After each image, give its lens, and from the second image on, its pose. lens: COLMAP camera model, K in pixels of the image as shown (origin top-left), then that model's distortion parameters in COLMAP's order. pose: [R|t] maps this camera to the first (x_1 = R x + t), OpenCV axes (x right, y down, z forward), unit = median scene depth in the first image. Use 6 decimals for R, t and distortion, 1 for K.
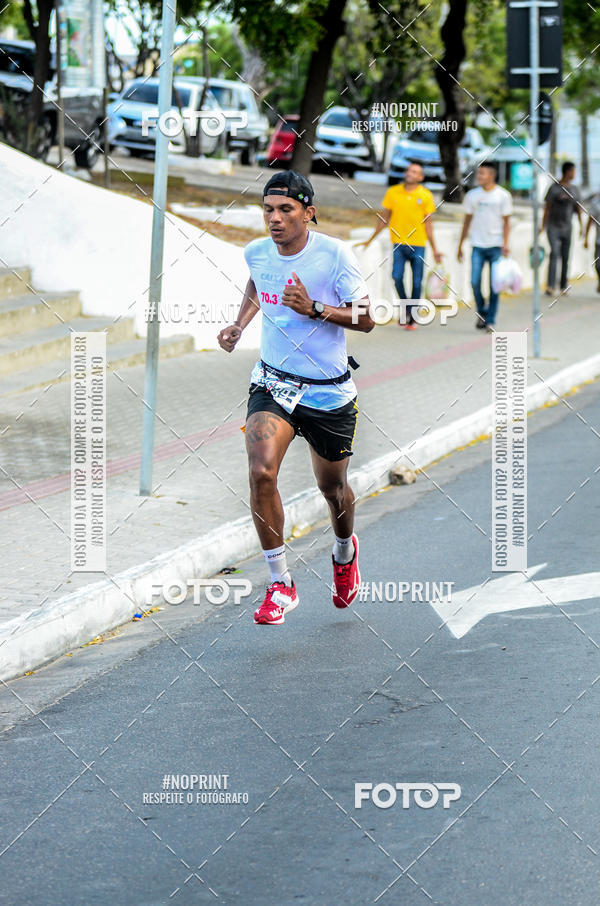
lens RADIAL K [[5340.8, 0, 300.0], [0, 5340.8, 453.0], [0, 0, 1]] dist [0.036097, 3.744266]
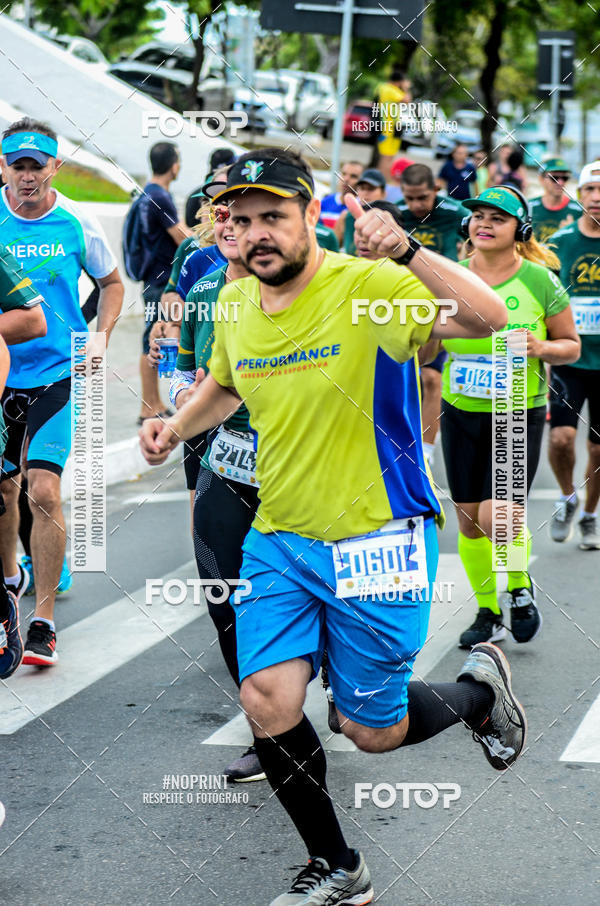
lens RADIAL K [[5340.8, 0, 300.0], [0, 5340.8, 453.0], [0, 0, 1]] dist [0.036097, 3.744266]
pose [[0.999694, 0.024651, 0.001845, -0.016955], [-0.024660, 0.999686, 0.004529, 0.016786], [-0.001733, -0.004574, 0.999988, -0.306620]]
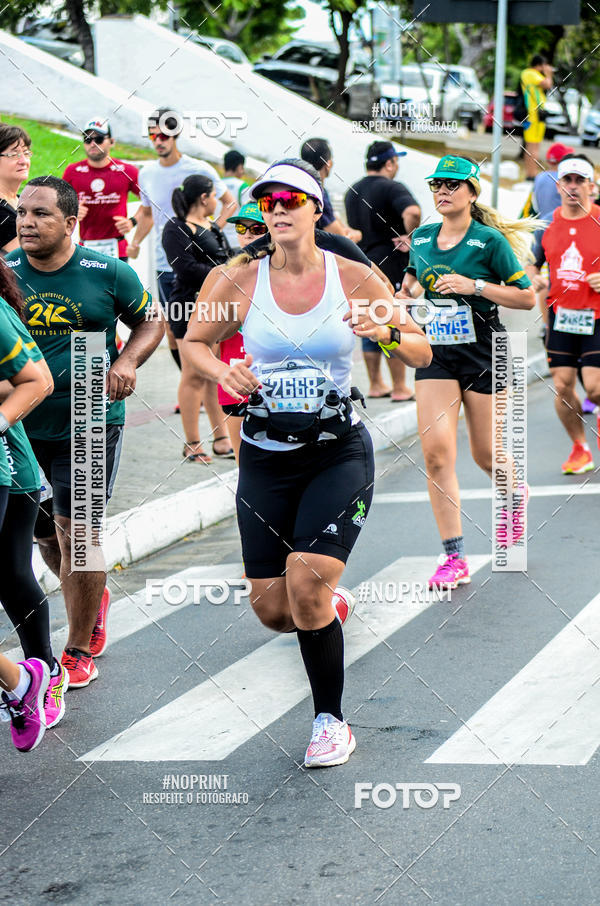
lens RADIAL K [[5340.8, 0, 300.0], [0, 5340.8, 453.0], [0, 0, 1]] dist [0.036097, 3.744266]
pose [[0.999520, -0.015065, -0.027086, -0.018078], [0.015217, 0.999870, 0.005414, 0.016637], [0.027001, -0.005823, 0.999618, -0.301694]]
